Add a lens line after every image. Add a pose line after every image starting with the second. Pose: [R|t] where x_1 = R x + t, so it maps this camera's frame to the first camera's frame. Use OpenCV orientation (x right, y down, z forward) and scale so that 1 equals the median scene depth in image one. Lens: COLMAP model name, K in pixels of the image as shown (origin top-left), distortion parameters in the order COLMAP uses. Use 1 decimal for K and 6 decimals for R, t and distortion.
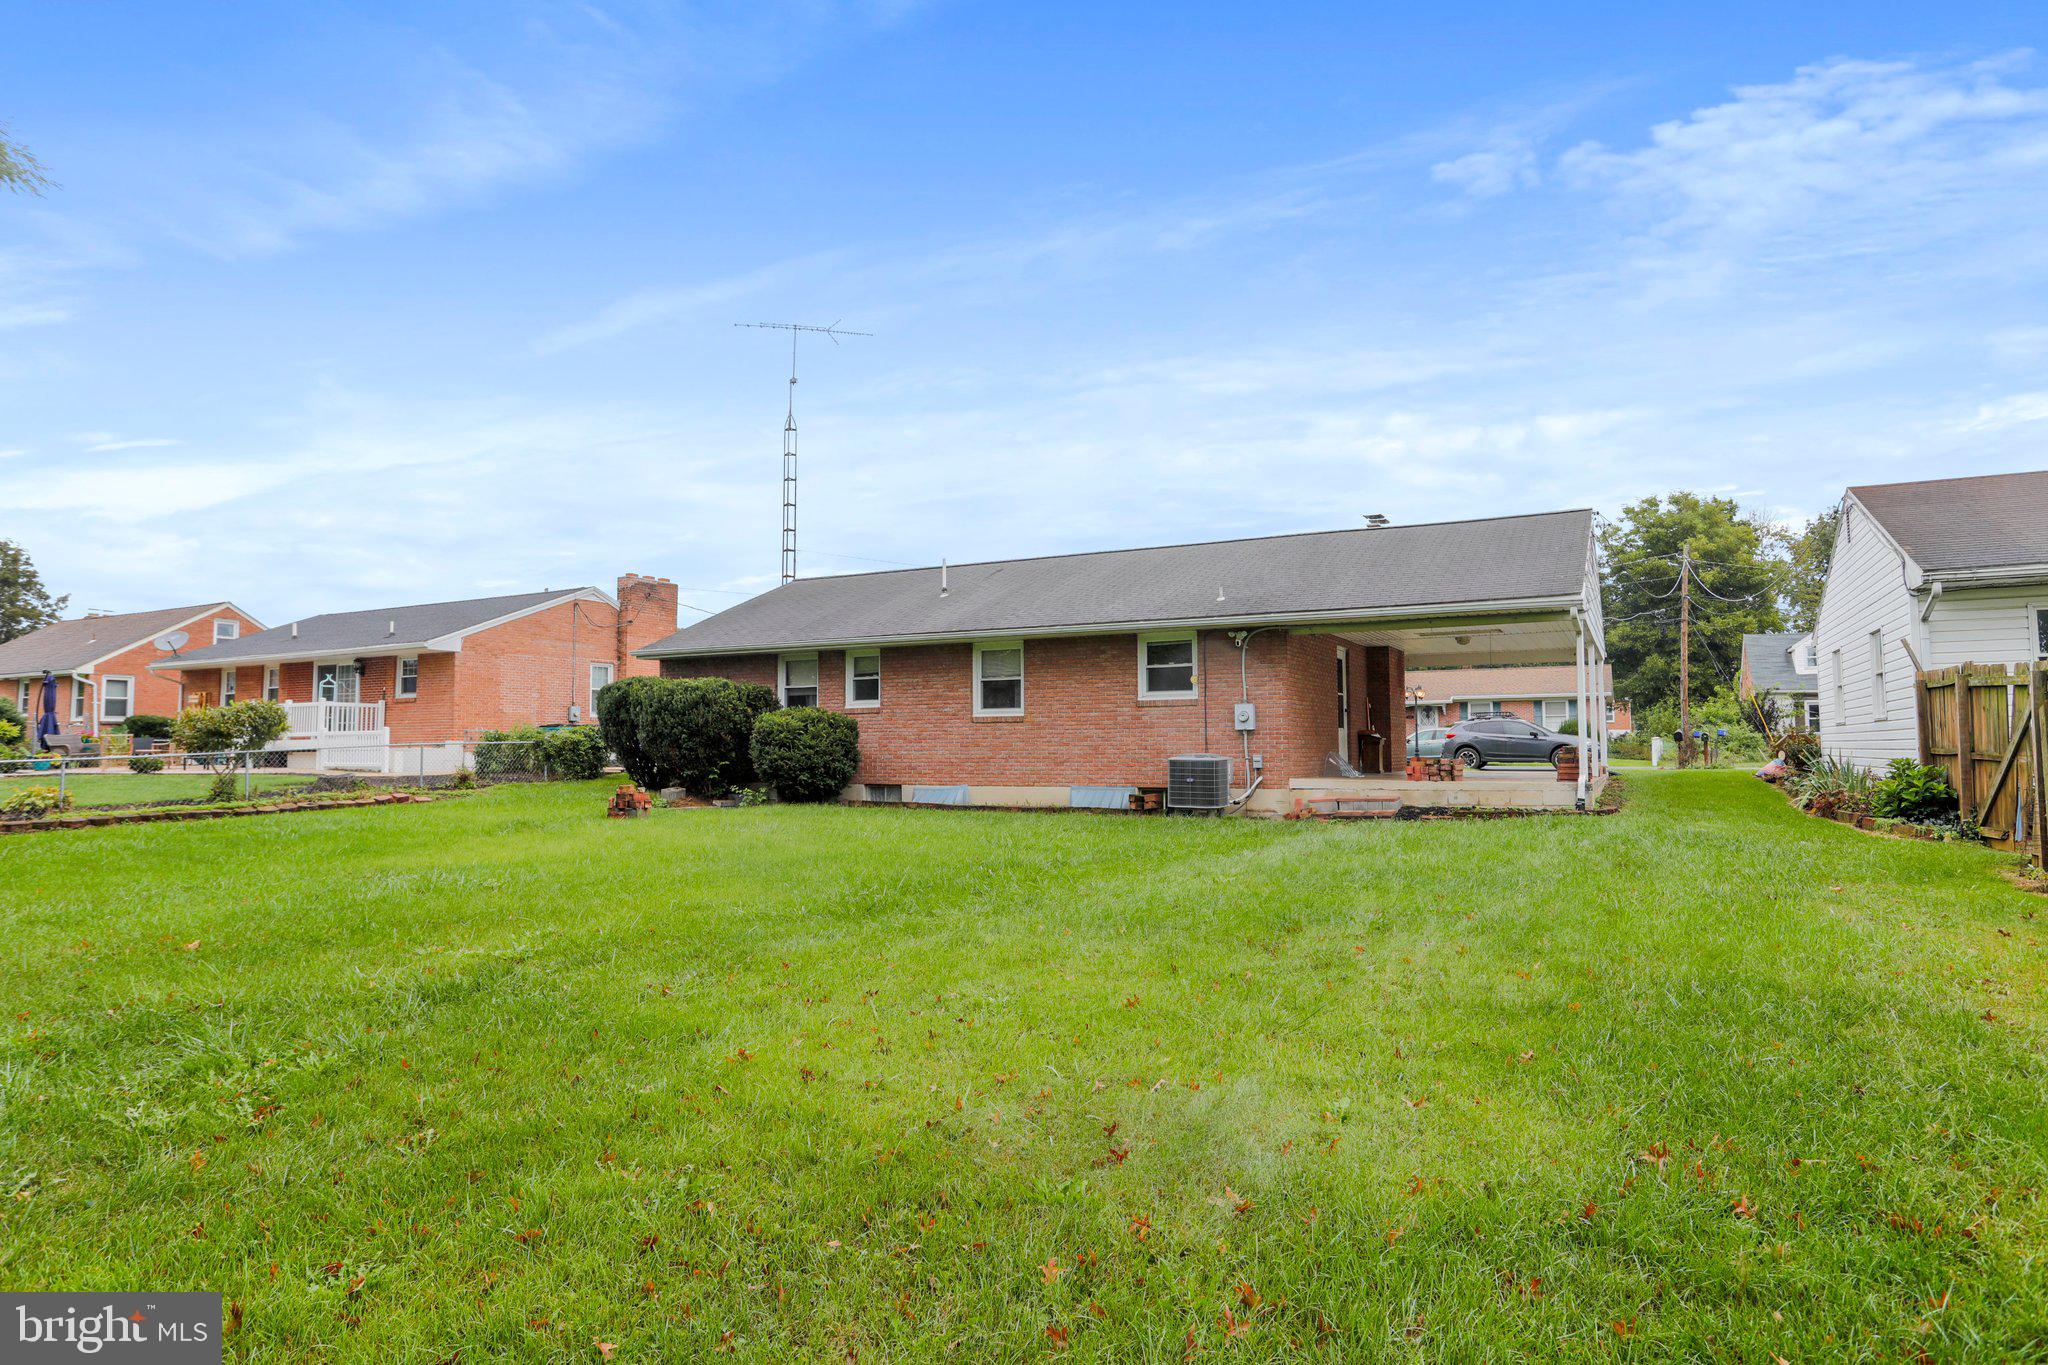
lens RADIAL K [[1108.5, 0, 1024.0], [0, 1108.5, 682.5], [0, 0, 1]] dist [-0.003273, -0.000249]
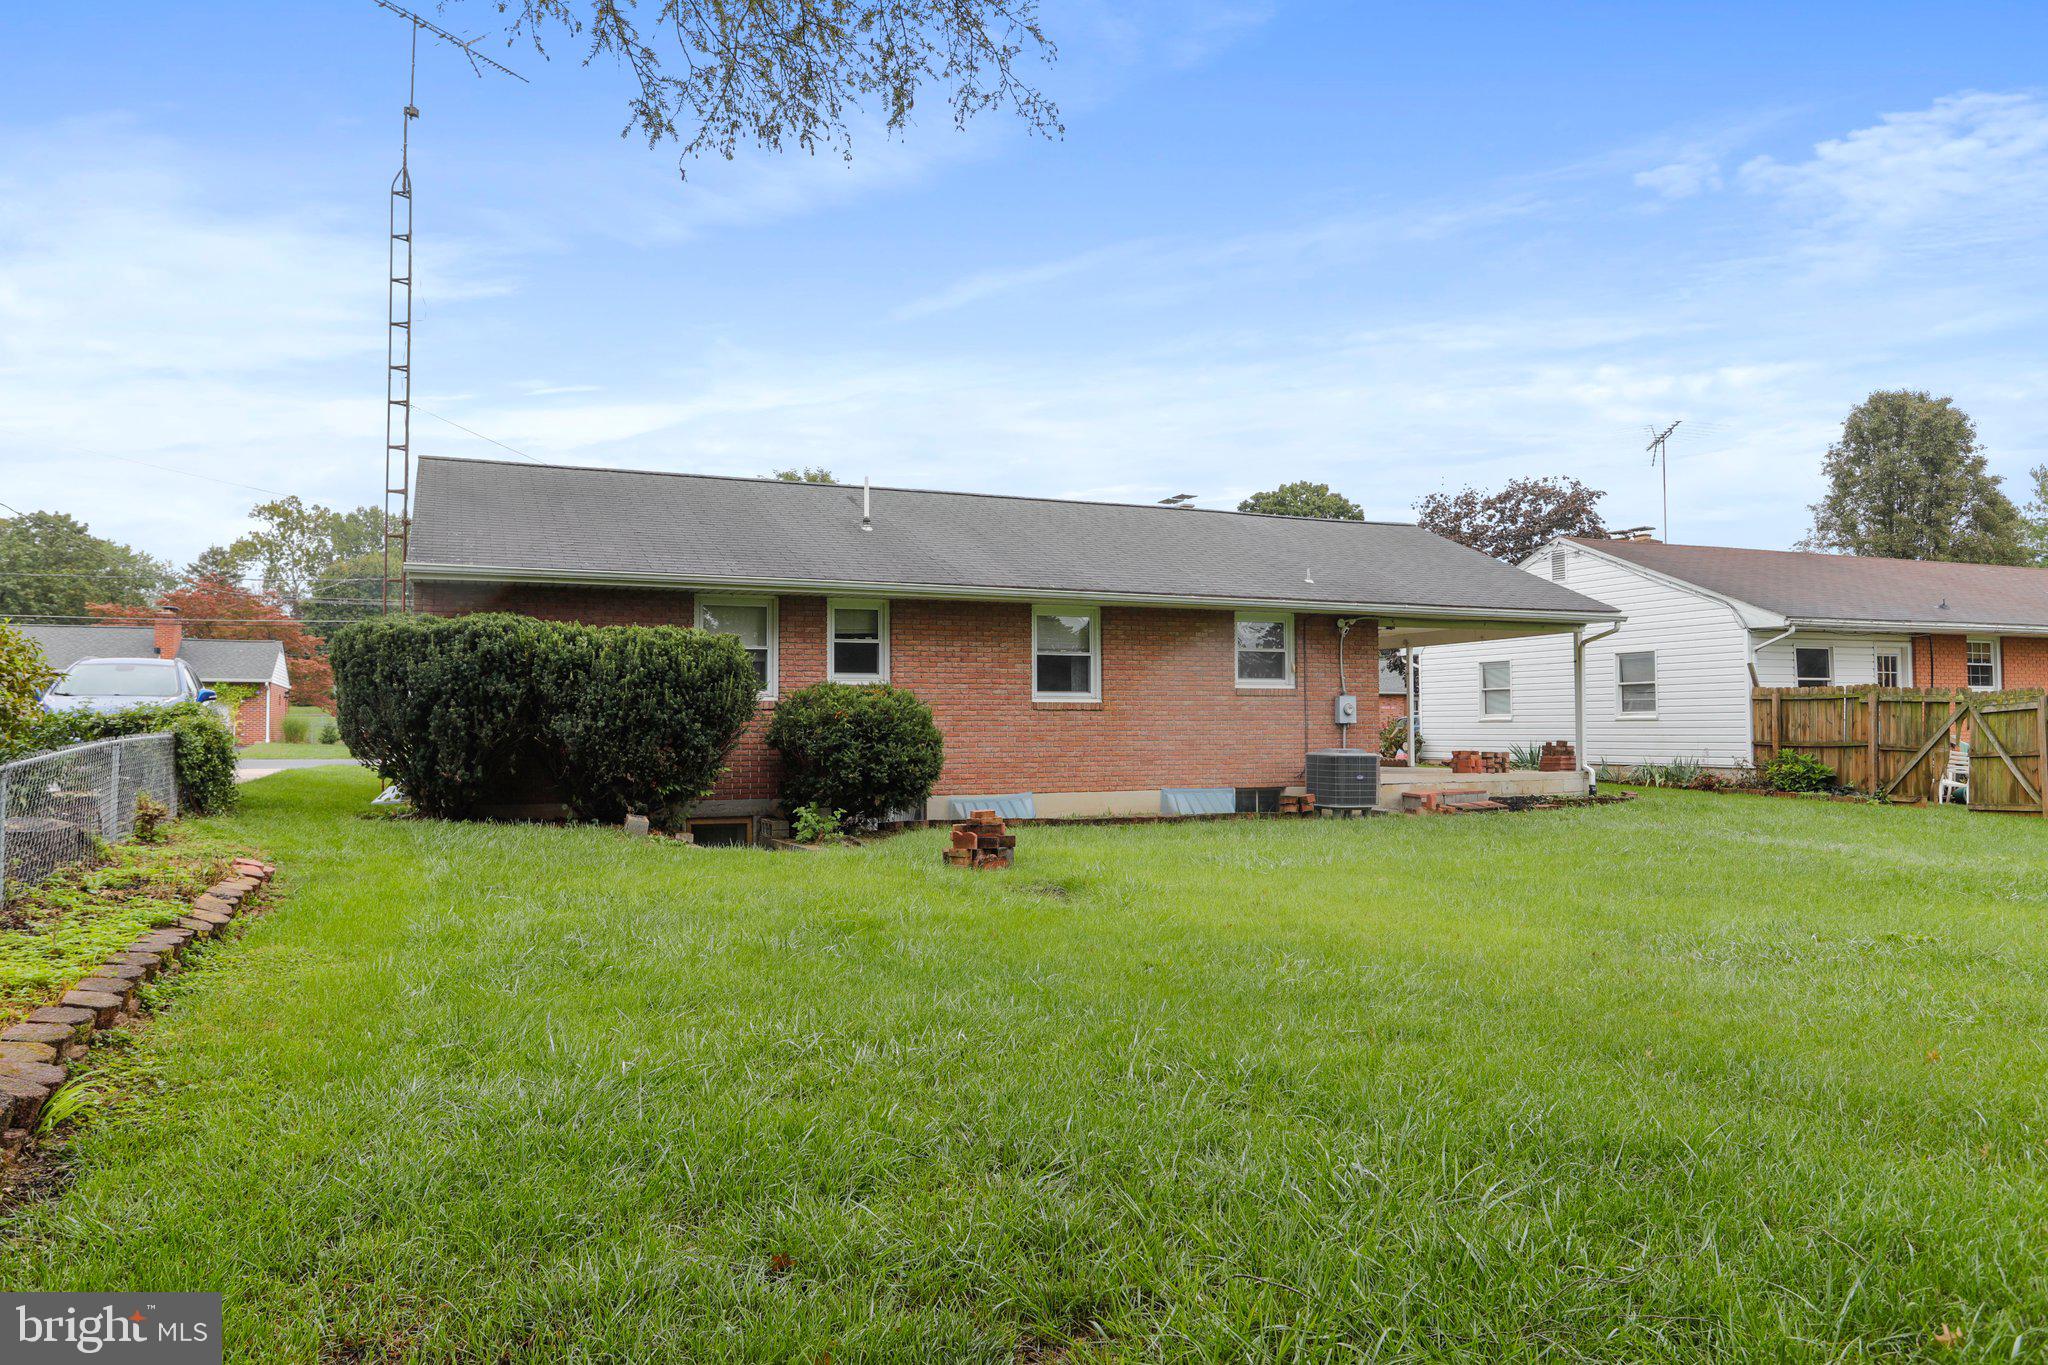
lens RADIAL K [[1383.5, 0, 982.7], [0, 1383.5, 675.3], [0, 0, 1]] dist [0.015463, -0.001576]
pose [[0.641753, 0.032558, 0.766220, -0.802370], [-0.044457, 0.998998, -0.005215, 0.019298], [-0.765622, -0.030717, 0.642557, 0.426647]]
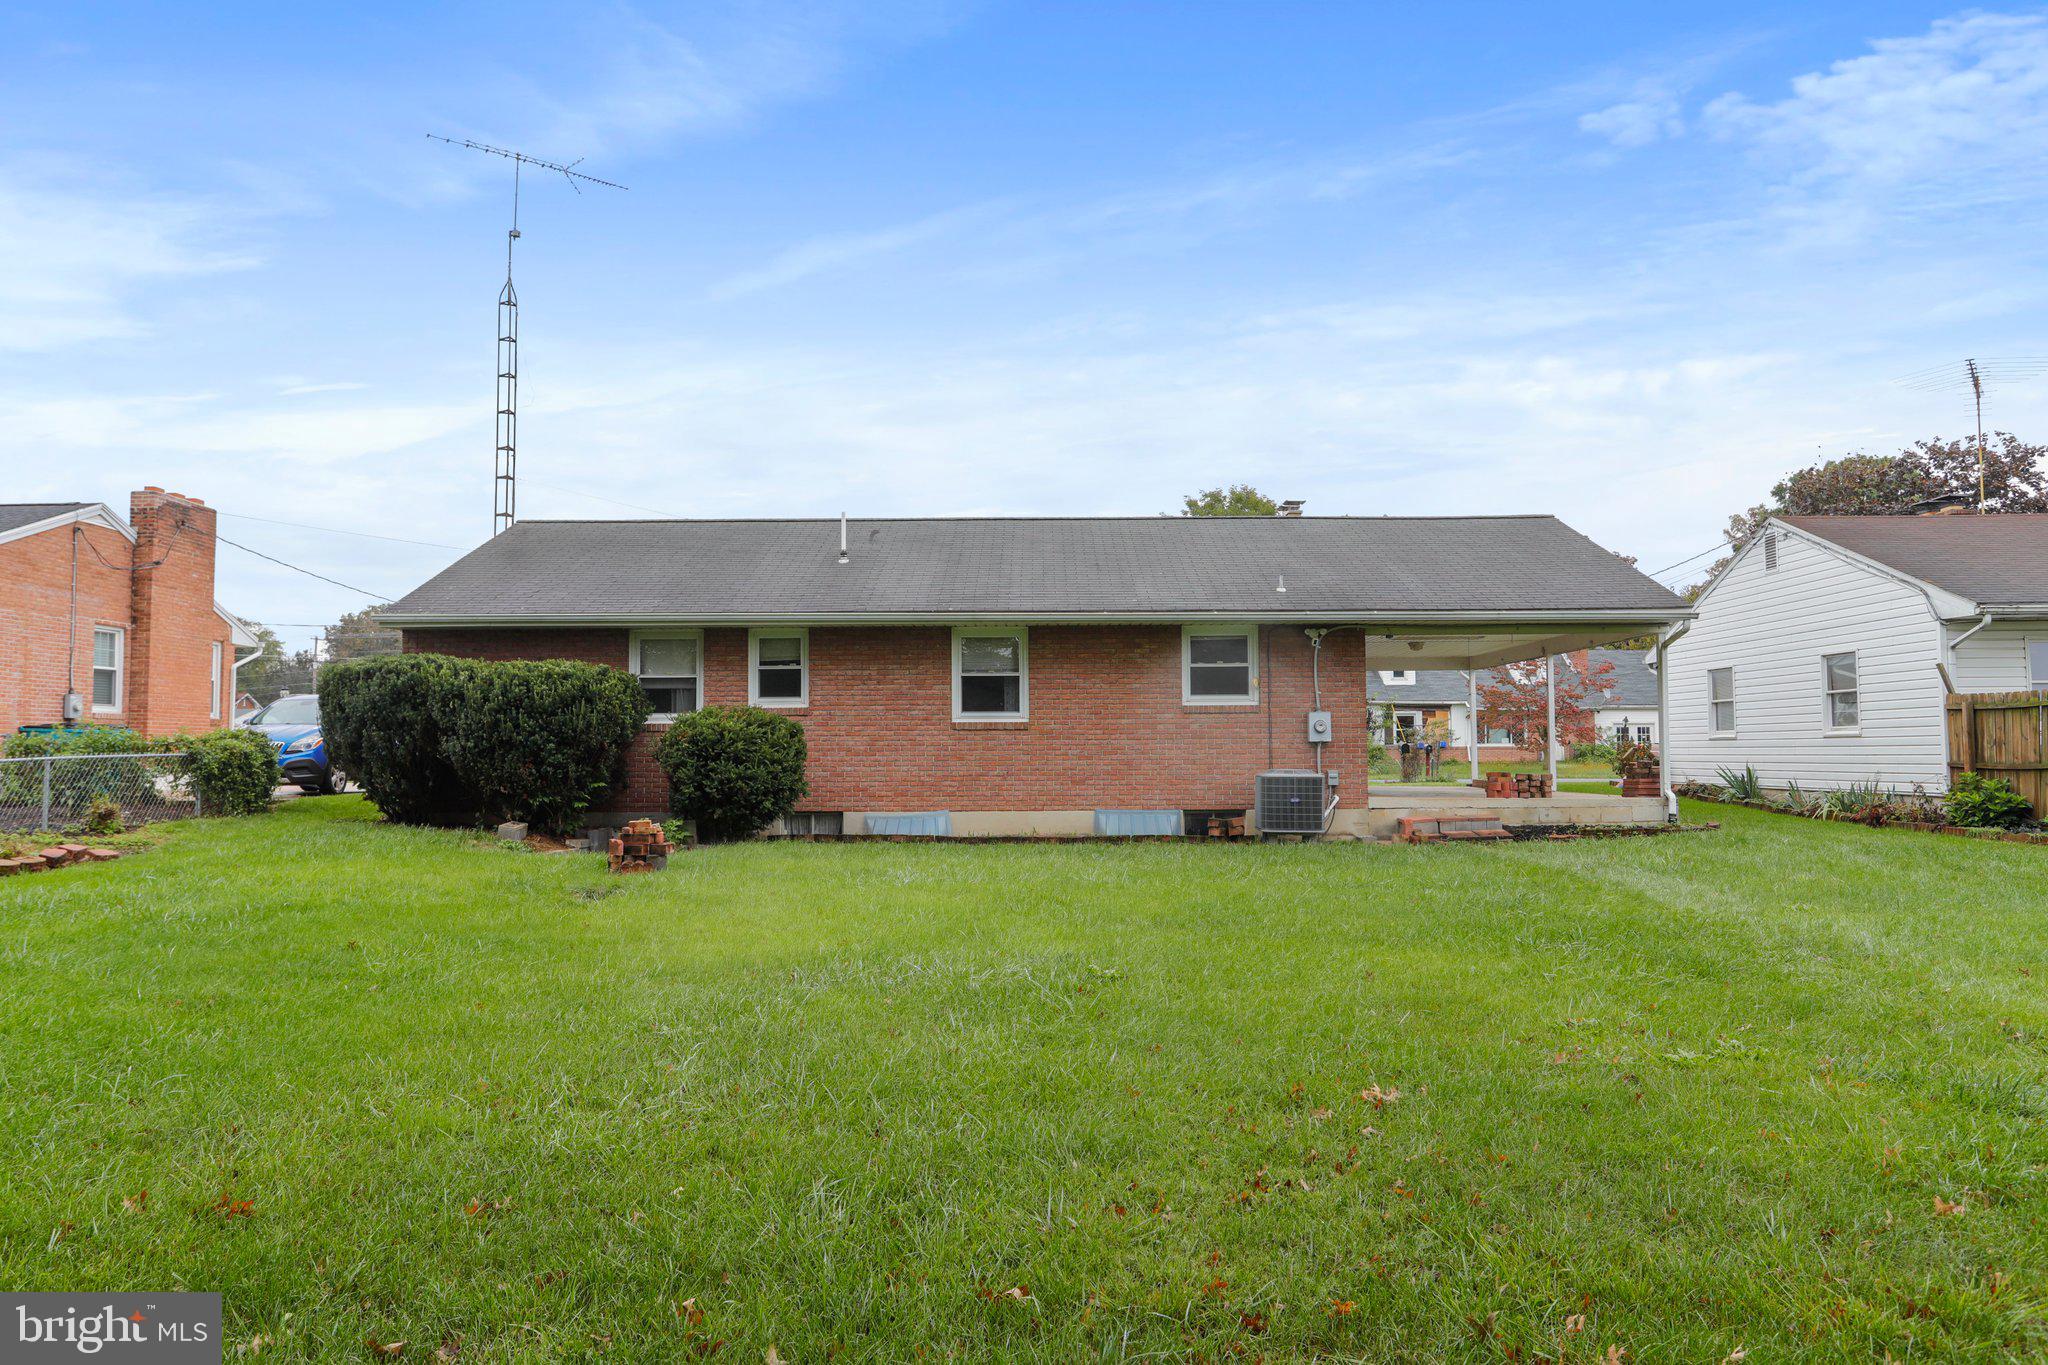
lens RADIAL K [[1383.5, 0, 982.7], [0, 1383.5, 675.3], [0, 0, 1]] dist [0.015463, -0.001576]
pose [[0.895748, 0.025923, 0.443805, -0.464219], [-0.025779, 0.999647, -0.006361, 0.003769], [-0.443813, -0.005743, 0.896101, 0.125673]]
